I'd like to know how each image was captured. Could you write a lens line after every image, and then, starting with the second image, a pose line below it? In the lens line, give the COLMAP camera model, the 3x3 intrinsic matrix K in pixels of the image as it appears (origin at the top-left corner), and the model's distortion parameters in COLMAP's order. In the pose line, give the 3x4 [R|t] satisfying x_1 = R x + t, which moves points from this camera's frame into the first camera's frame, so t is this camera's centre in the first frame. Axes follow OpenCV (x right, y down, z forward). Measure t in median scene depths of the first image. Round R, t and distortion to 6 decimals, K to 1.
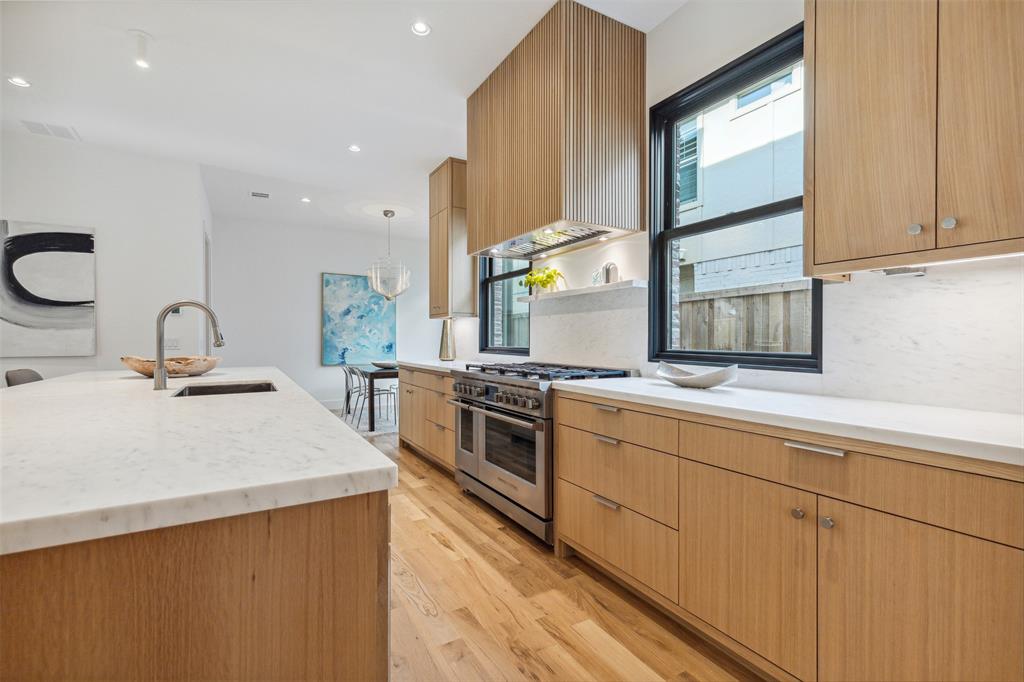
lens RADIAL K [[468.2, 0, 512.3], [0, 468.2, 340.1], [0, 0, 1]] dist [0.011872, -0.000535]
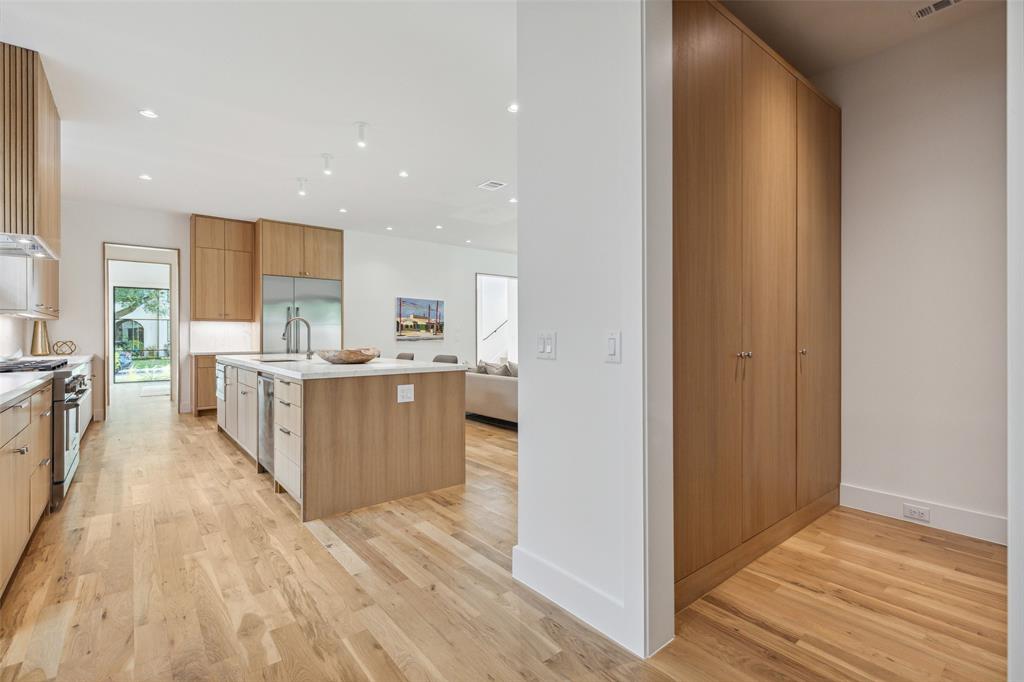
lens RADIAL K [[468.2, 0, 509.4], [0, 468.2, 335.5], [0, 0, 1]] dist [0.011872, -0.000535]
pose [[-0.987462, 0.004395, -0.157798, -0.873410], [0.004179, 0.999990, 0.001701, -0.002459], [0.157804, 0.001021, -0.987470, 2.171650]]
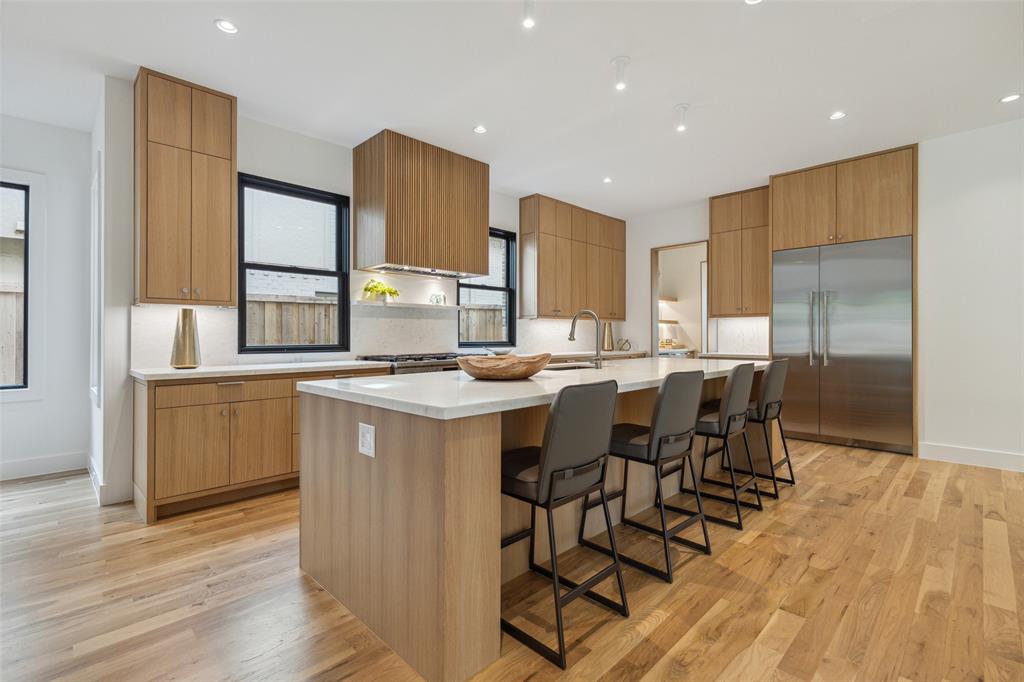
lens RADIAL K [[468.2, 0, 509.1], [0, 468.2, 334.7], [0, 0, 1]] dist [0.011872, -0.000535]
pose [[-0.262748, 0.003986, 0.964856, -1.413009], [0.004273, 0.999986, -0.002967, -0.002112], [-0.964855, 0.003343, -0.262761, 1.105724]]
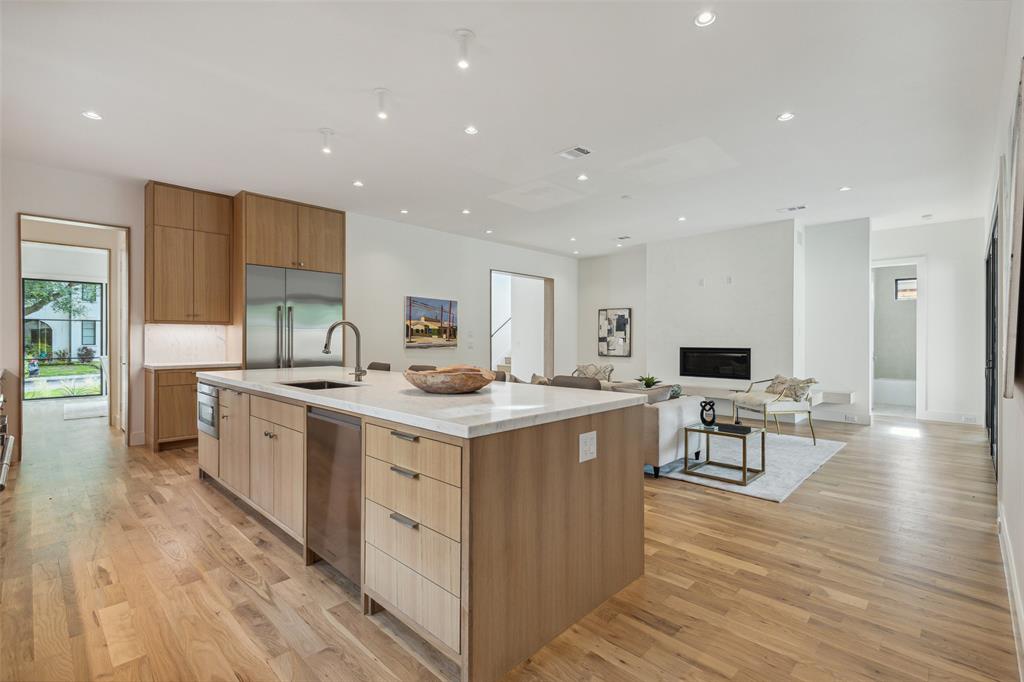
lens RADIAL K [[468.2, 0, 509.5], [0, 468.2, 338.7], [0, 0, 1]] dist [0.011872, -0.000535]
pose [[-0.963243, 0.002222, -0.268623, -0.537734], [0.001311, 0.999993, 0.003570, -0.023158], [0.268629, 0.003086, -0.963239, 1.707910]]
